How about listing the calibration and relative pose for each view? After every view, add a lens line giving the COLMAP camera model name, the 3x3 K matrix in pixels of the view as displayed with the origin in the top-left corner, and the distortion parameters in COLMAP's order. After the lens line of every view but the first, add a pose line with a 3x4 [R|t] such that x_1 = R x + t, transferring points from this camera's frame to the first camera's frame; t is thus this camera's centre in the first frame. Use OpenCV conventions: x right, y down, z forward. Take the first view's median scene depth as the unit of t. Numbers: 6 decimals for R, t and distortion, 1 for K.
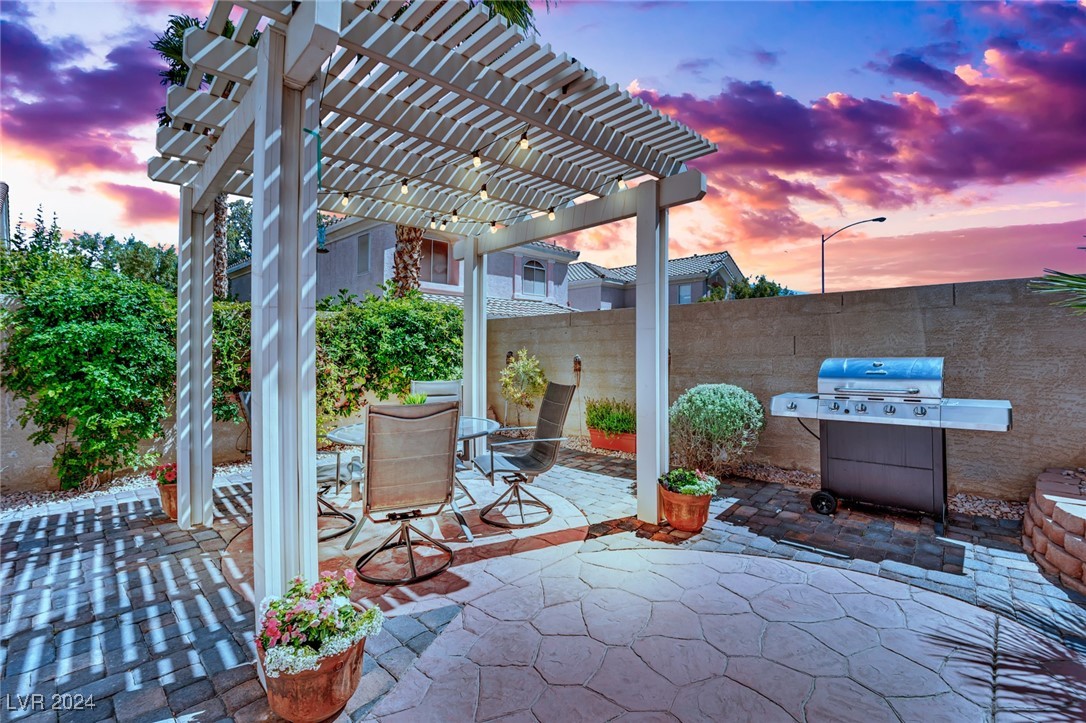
lens RADIAL K [[452.6, 0, 532.4], [0, 452.6, 347.8], [0, 0, 1]] dist [-0.021291, -0.000209]
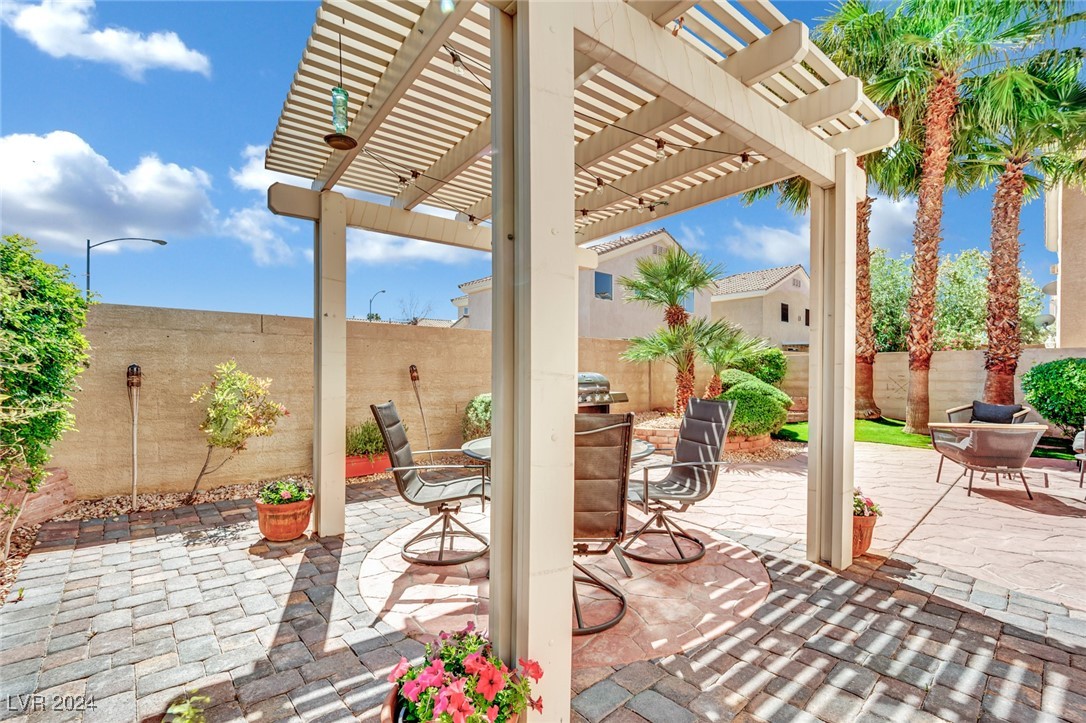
lens RADIAL K [[452.6, 0, 521.9], [0, 452.6, 380.2], [0, 0, 1]] dist [-0.021291, -0.000209]
pose [[0.163669, -0.009030, 0.986474, -1.558292], [-0.004886, 0.999938, 0.009963, 0.052814], [-0.986503, -0.006451, 0.163615, 1.260710]]
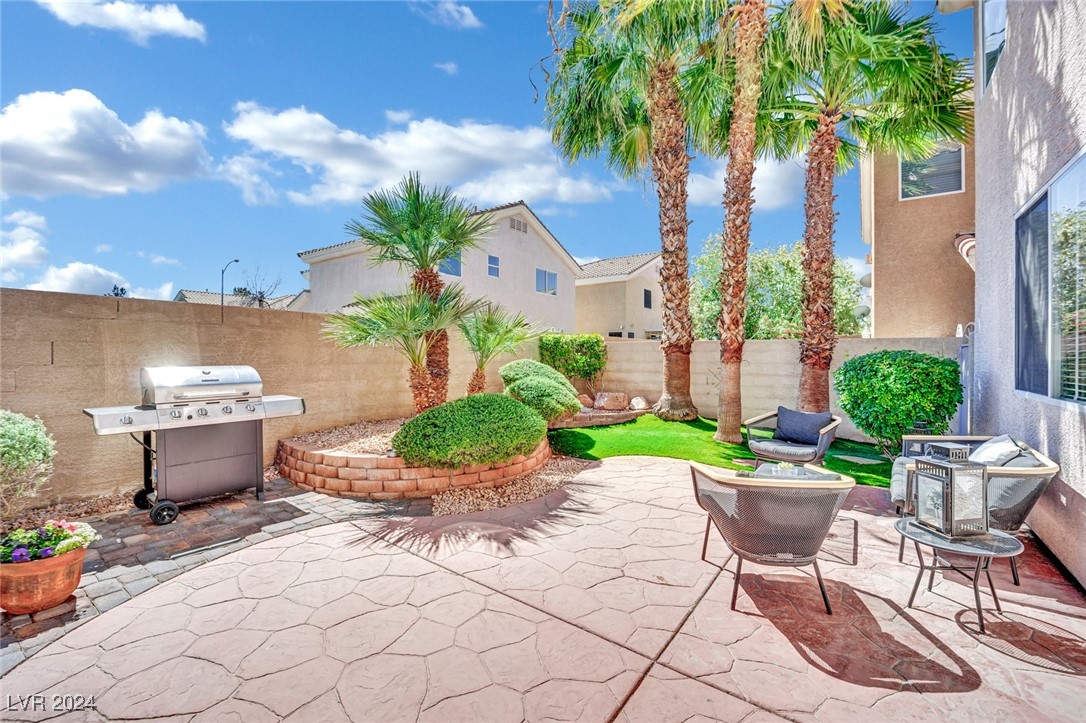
lens RADIAL K [[452.6, 0, 542.0], [0, 452.6, 355.8], [0, 0, 1]] dist [-0.021291, -0.000209]
pose [[-0.083420, 0.009517, 0.996469, -0.436760], [-0.011029, 0.999884, -0.010473, -0.002653], [-0.996453, -0.011863, -0.083305, 0.266960]]
